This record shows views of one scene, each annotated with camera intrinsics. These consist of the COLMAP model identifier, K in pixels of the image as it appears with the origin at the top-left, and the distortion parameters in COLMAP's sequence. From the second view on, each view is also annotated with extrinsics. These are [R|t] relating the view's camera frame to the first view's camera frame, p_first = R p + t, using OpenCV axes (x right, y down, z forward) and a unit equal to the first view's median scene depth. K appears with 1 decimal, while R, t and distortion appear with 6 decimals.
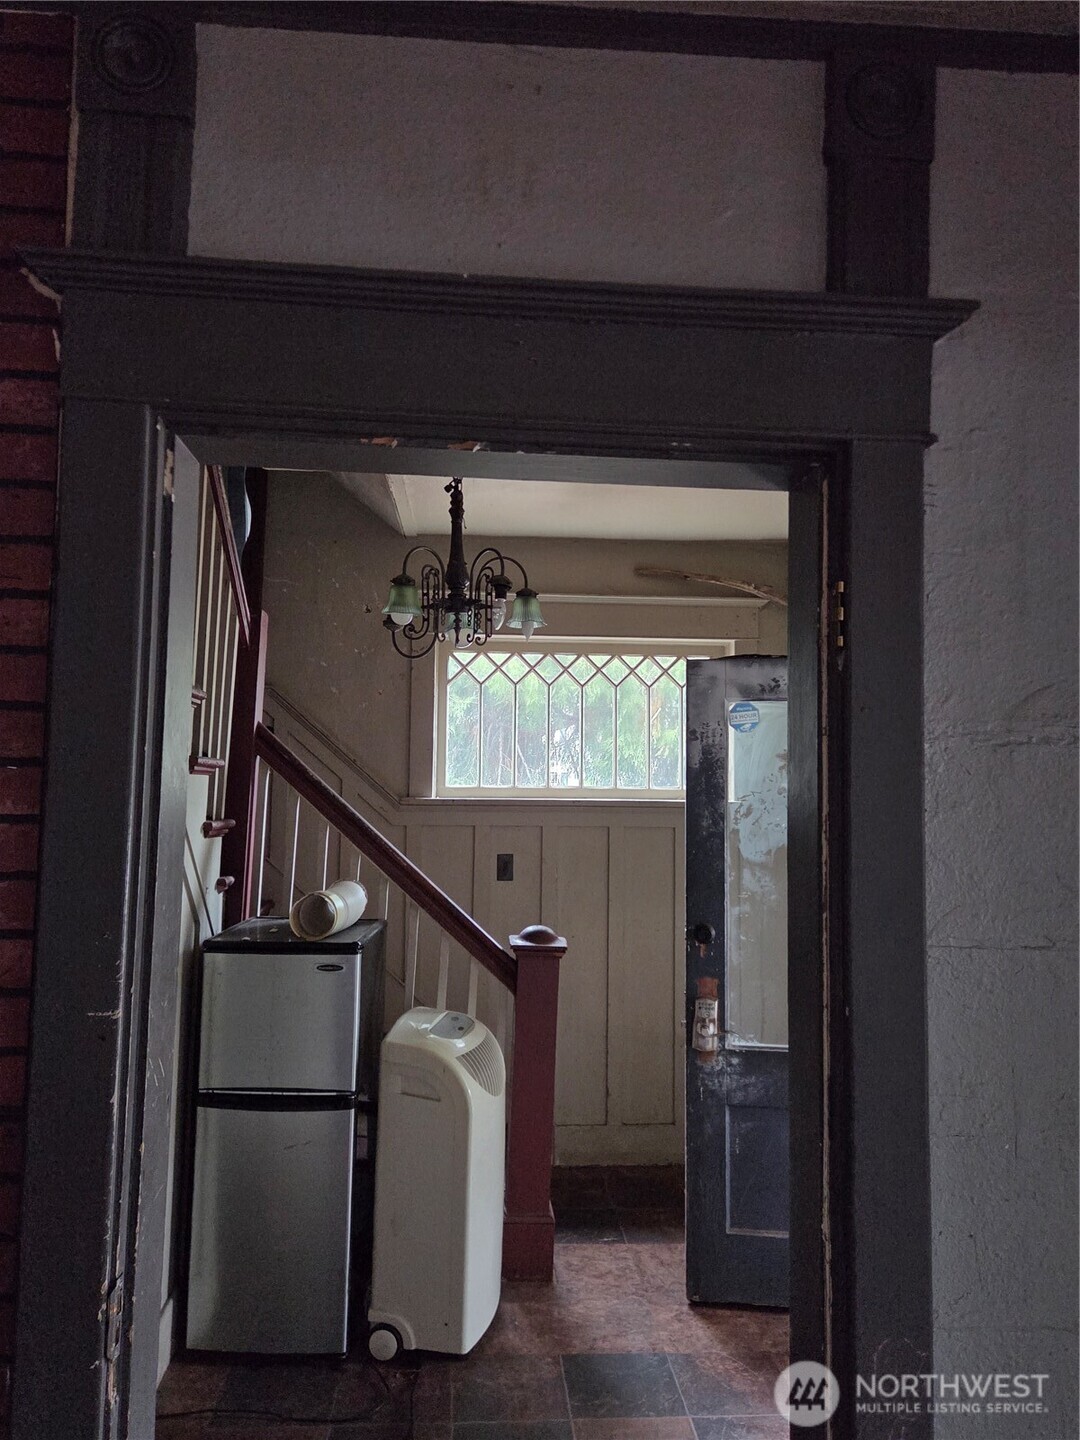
lens RADIAL K [[1049.2, 0, 540.0], [0, 1049.2, 720.0], [0, 0, 1]] dist [0.086301, -0.087062]
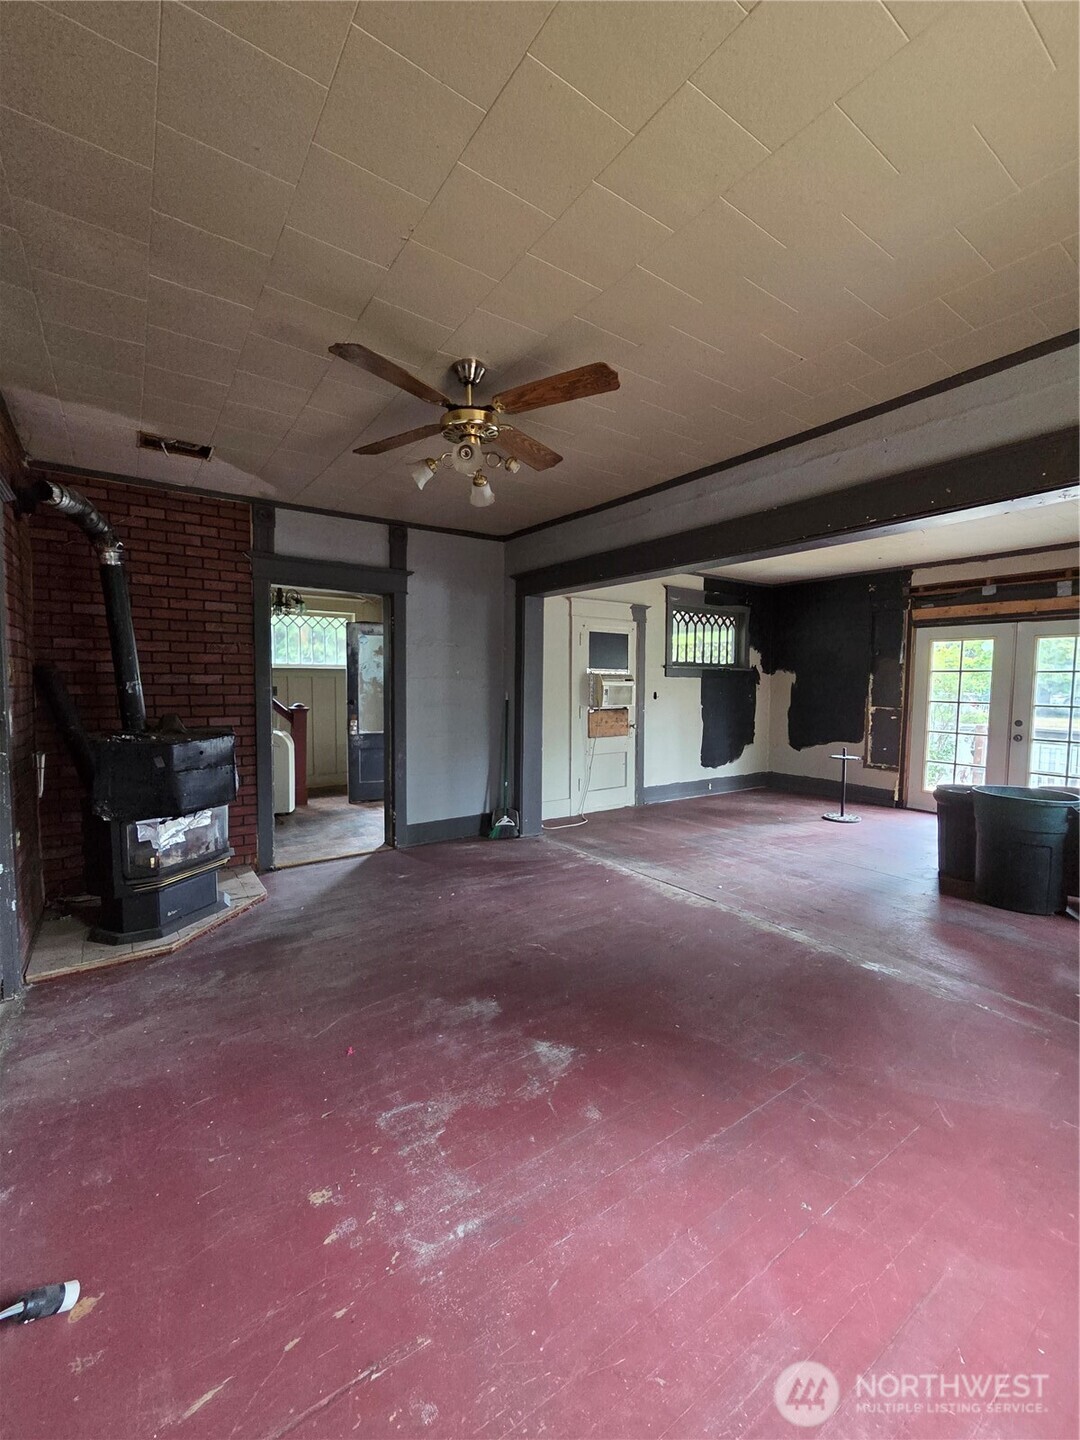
lens RADIAL K [[597.8, 0, 540.0], [0, 597.8, 720.0], [0, 0, 1]] dist [0.003750, 0.000572]
pose [[0.865318, -0.033978, 0.500070, -0.297179], [-0.030174, 0.992359, 0.119639, 0.005445], [-0.500314, -0.118615, 0.857681, -1.008958]]
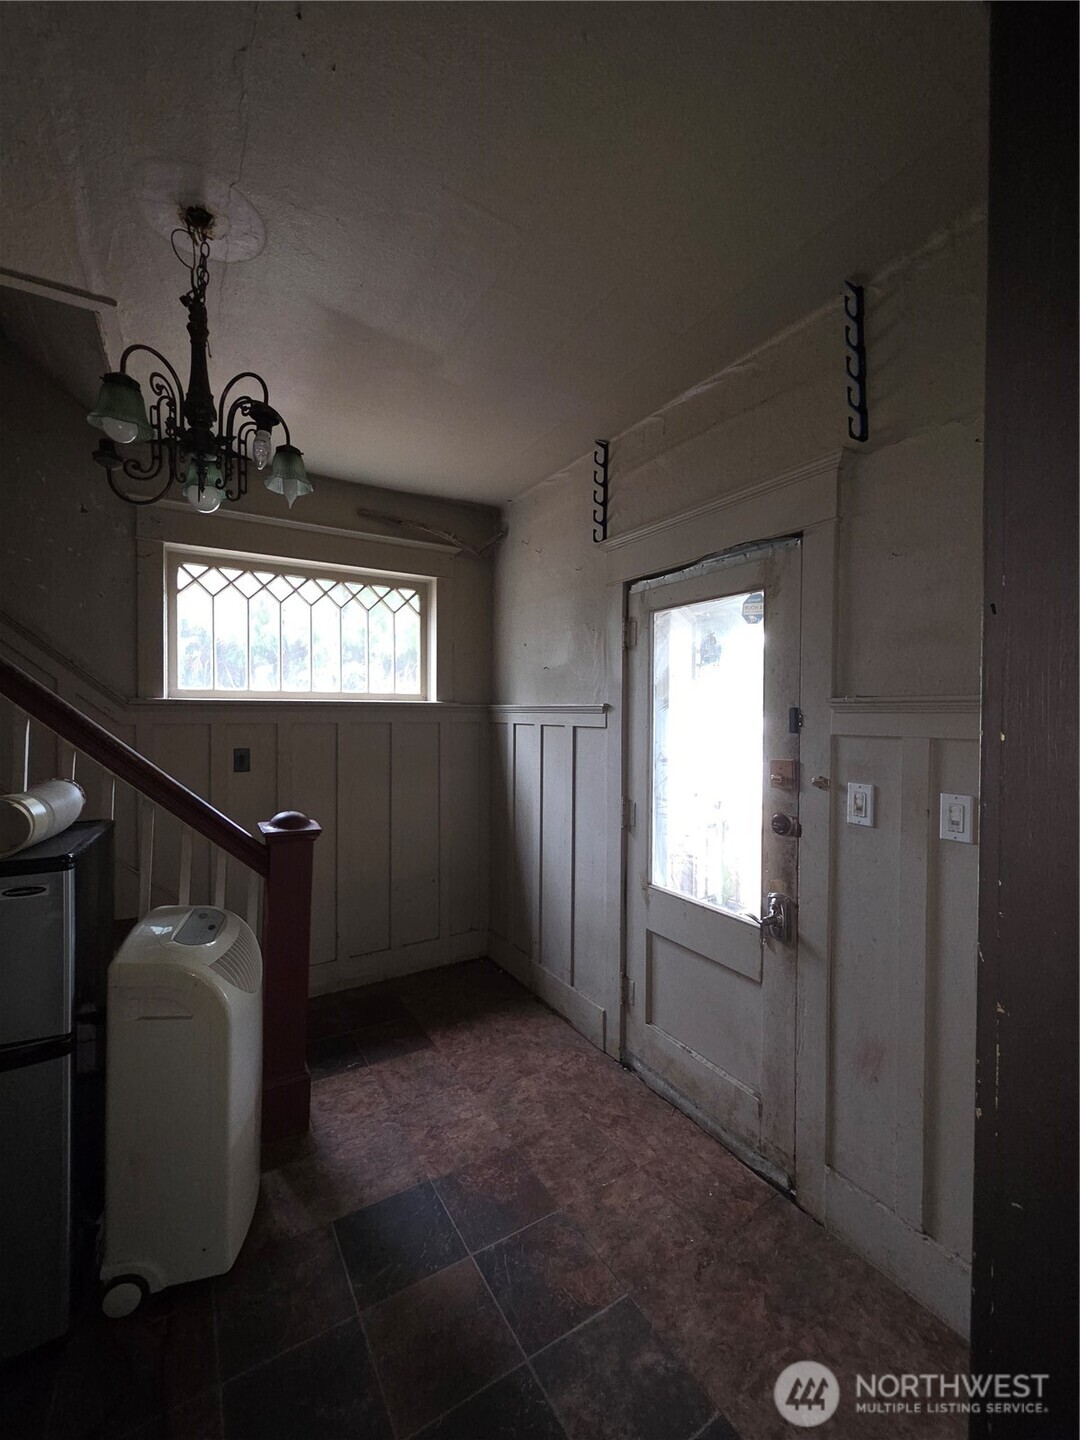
lens RADIAL K [[597.8, 0, 540.0], [0, 597.8, 720.0], [0, 0, 1]] dist [0.003750, 0.000572]
pose [[0.892203, -0.014146, 0.451413, -0.049893], [-0.020509, 0.997209, 0.071787, 0.060089], [-0.451168, -0.073307, 0.889423, 0.388348]]
